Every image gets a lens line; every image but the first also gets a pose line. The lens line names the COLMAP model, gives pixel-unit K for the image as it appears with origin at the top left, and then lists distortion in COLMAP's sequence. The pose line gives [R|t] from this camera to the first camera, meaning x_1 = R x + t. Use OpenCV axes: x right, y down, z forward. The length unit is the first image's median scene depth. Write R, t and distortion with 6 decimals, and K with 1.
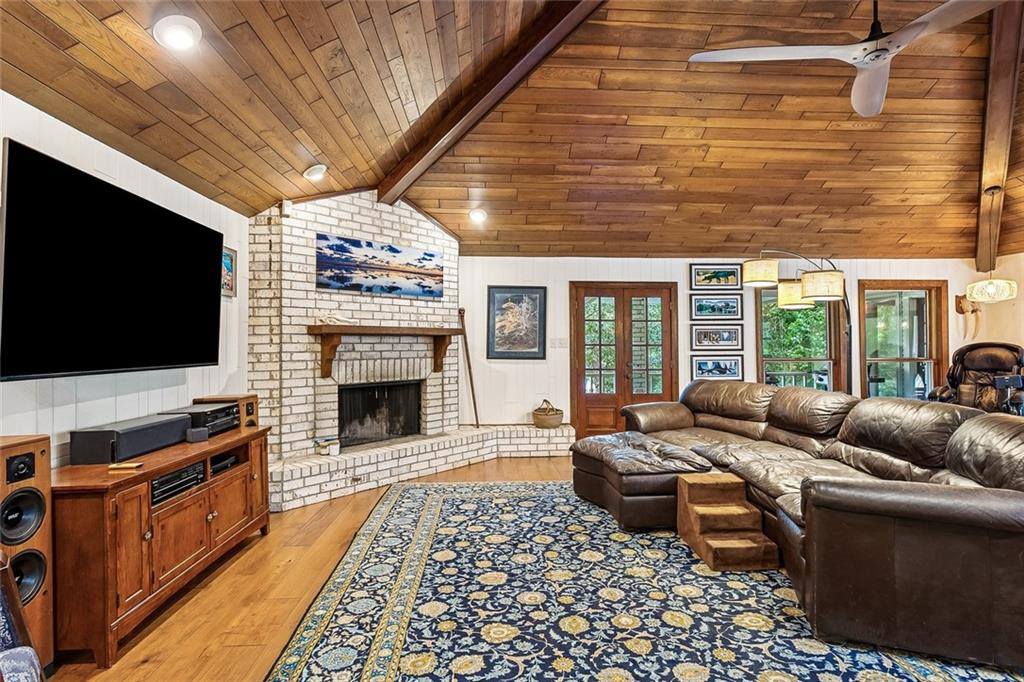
lens RADIAL K [[506.9, 0, 516.9], [0, 506.9, 344.2], [0, 0, 1]] dist [-0.001737, 0.000338]
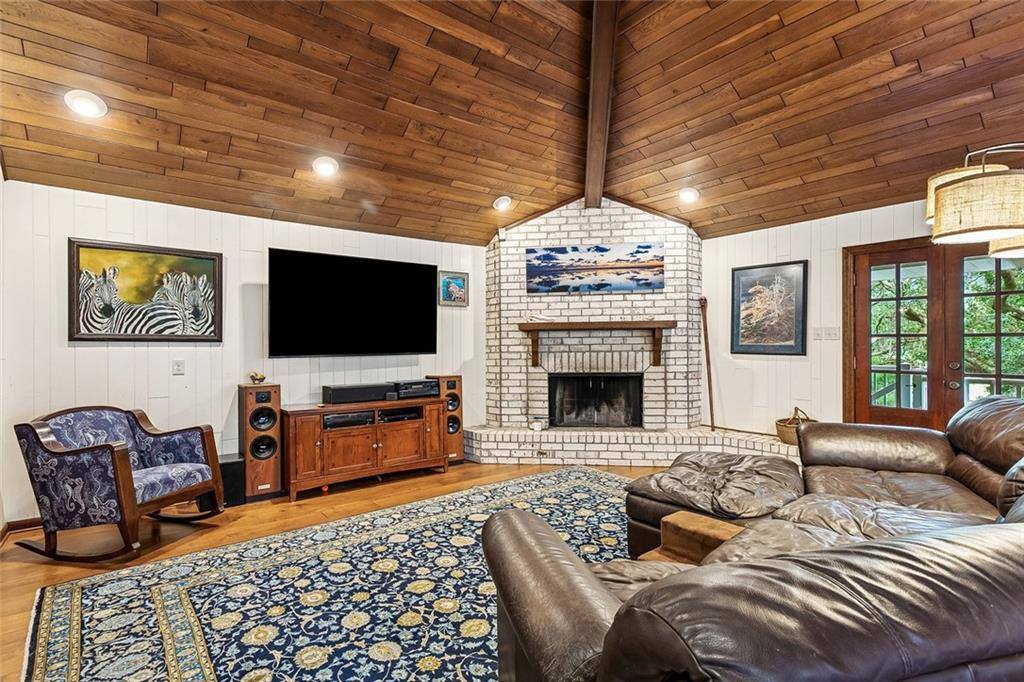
lens RADIAL K [[506.9, 0, 516.9], [0, 506.9, 344.2], [0, 0, 1]] dist [-0.001737, 0.000338]
pose [[0.550933, -0.000215, -0.834549, 0.584256], [0.010682, 0.999920, 0.006793, 0.004201], [0.834481, -0.012657, 0.550891, 0.280783]]
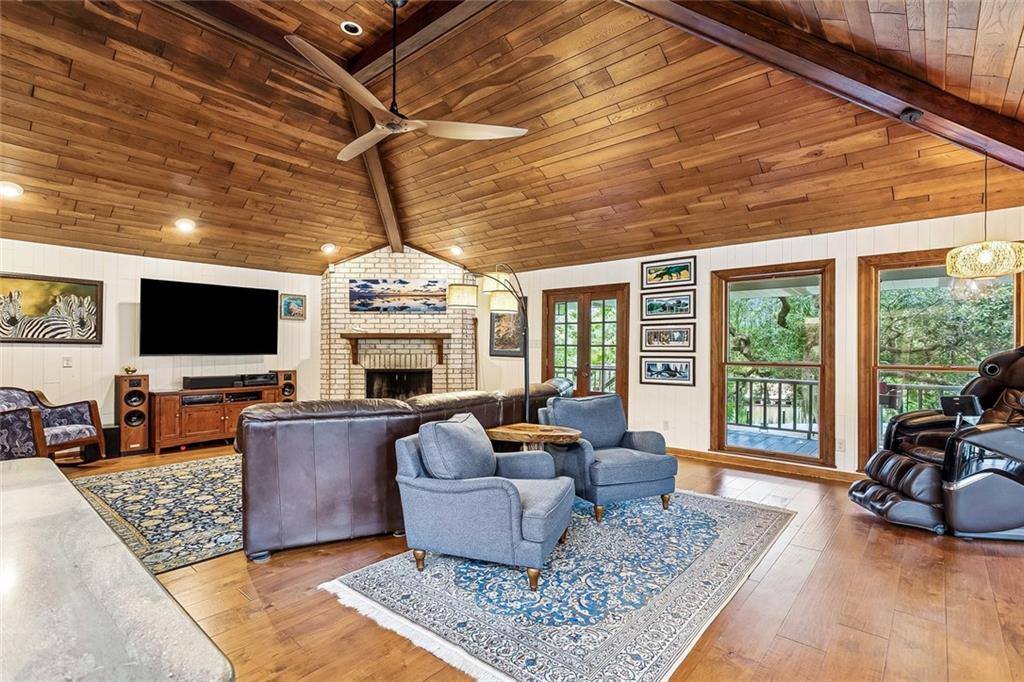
lens RADIAL K [[529.9, 0, 535.7], [0, 529.9, 347.9], [0, 0, 1]] dist [0.003157, 0.000745]
pose [[0.699863, 0.005518, -0.714255, 1.244853], [-0.001927, 0.999981, 0.005837, 0.000209], [0.714274, -0.002709, 0.699861, 0.184675]]
